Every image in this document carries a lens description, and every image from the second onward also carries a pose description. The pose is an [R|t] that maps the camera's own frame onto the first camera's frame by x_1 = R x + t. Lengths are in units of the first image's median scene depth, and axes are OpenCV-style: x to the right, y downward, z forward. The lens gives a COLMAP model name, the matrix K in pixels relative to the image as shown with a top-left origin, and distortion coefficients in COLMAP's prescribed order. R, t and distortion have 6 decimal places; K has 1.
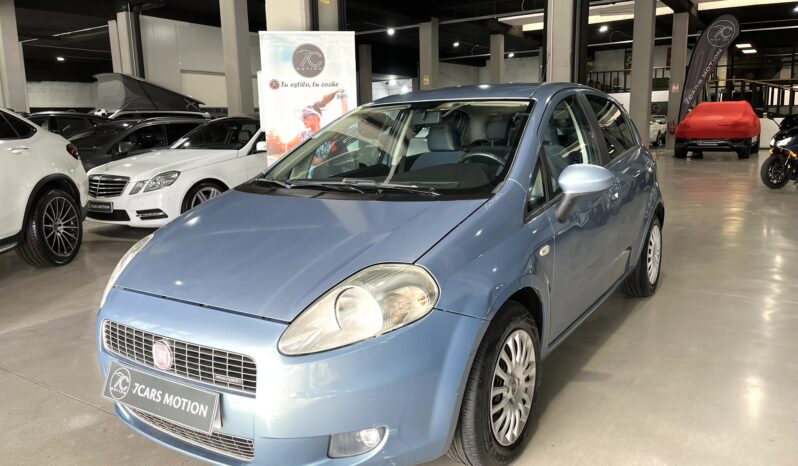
lens RADIAL K [[603.1, 0, 394.9], [0, 603.1, 235.6], [0, 0, 1]] dist [0.052387, -0.068770]
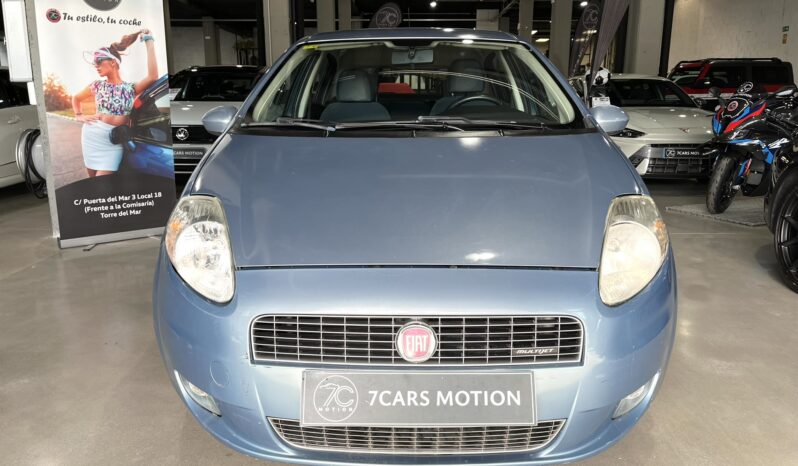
lens RADIAL K [[603.1, 0, 398.2], [0, 603.1, 229.8], [0, 0, 1]] dist [0.052387, -0.068770]
pose [[0.844482, -0.089826, 0.527998, -0.259918], [0.075605, 0.995957, 0.048515, 0.009583], [-0.530221, -0.001051, 0.847859, 0.137236]]
